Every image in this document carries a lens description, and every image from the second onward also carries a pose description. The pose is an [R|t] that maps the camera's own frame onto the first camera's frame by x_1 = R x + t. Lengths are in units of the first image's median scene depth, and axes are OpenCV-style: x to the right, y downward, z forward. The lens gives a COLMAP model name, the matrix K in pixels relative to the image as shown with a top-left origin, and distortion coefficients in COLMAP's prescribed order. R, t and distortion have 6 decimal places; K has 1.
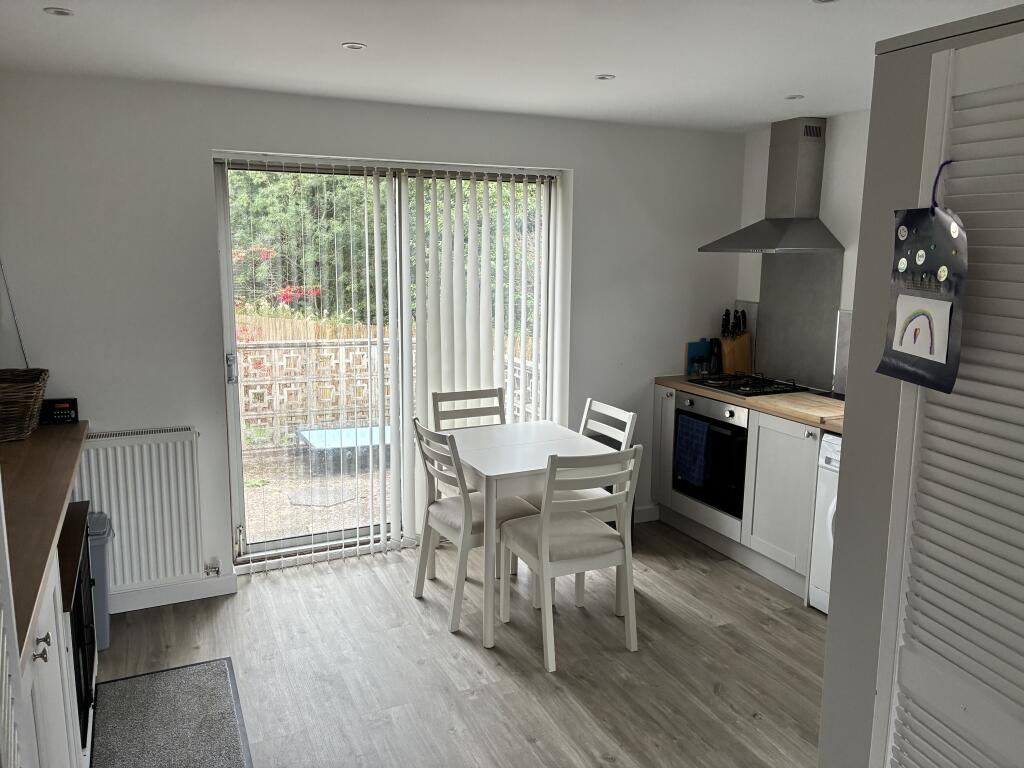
lens RADIAL K [[772.3, 0, 525.2], [0, 772.3, 369.3], [0, 0, 1]] dist [0.057661, -0.063457]
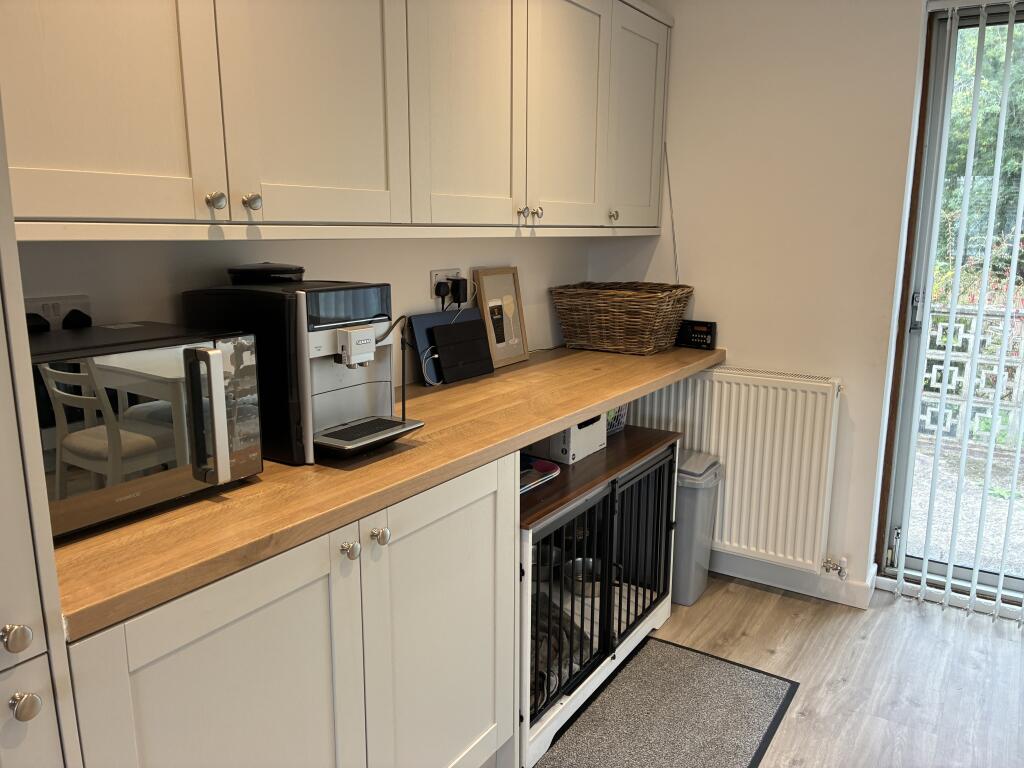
lens RADIAL K [[772.3, 0, 503.8], [0, 772.3, 384.1], [0, 0, 1]] dist [0.057661, -0.063457]
pose [[0.508973, 0.150194, -0.847578, 0.047885], [-0.125706, 0.987073, 0.099426, 0.039915], [0.851554, 0.055940, 0.521274, 0.280033]]
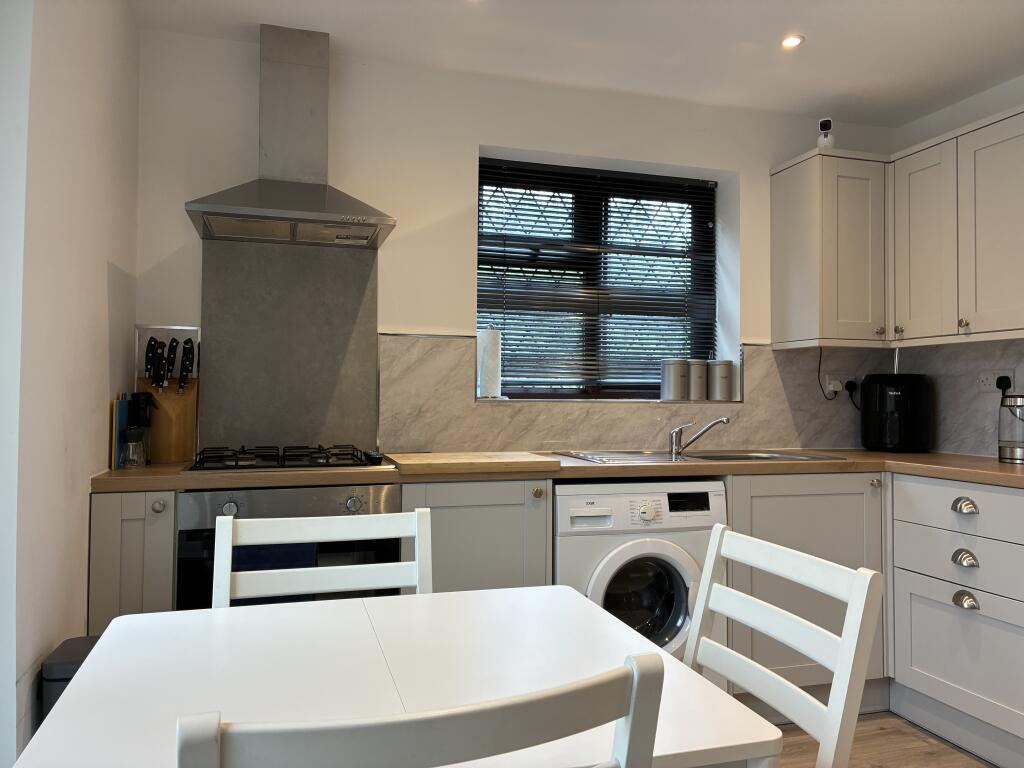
lens RADIAL K [[772.3, 0, 505.7], [0, 772.3, 378.8], [0, 0, 1]] dist [0.057661, -0.063457]
pose [[0.162437, 0.012034, 0.986646, -0.254725], [0.152807, 0.987556, -0.037202, 0.007824], [-0.974815, 0.156809, 0.158577, 0.795054]]
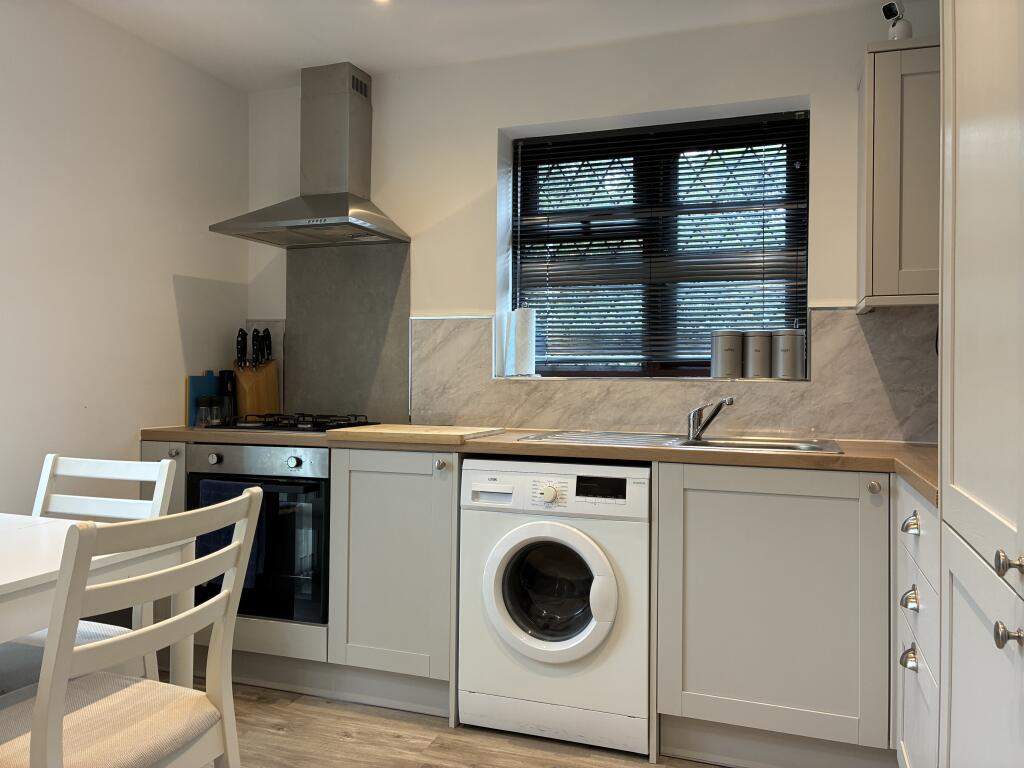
lens RADIAL K [[772.3, 0, 510.0], [0, 772.3, 378.0], [0, 0, 1]] dist [0.057661, -0.063457]
pose [[0.716742, -0.006635, 0.697307, -0.060258], [0.111859, 0.988100, -0.105575, 0.076644], [-0.688308, 0.153670, 0.708955, 0.404269]]
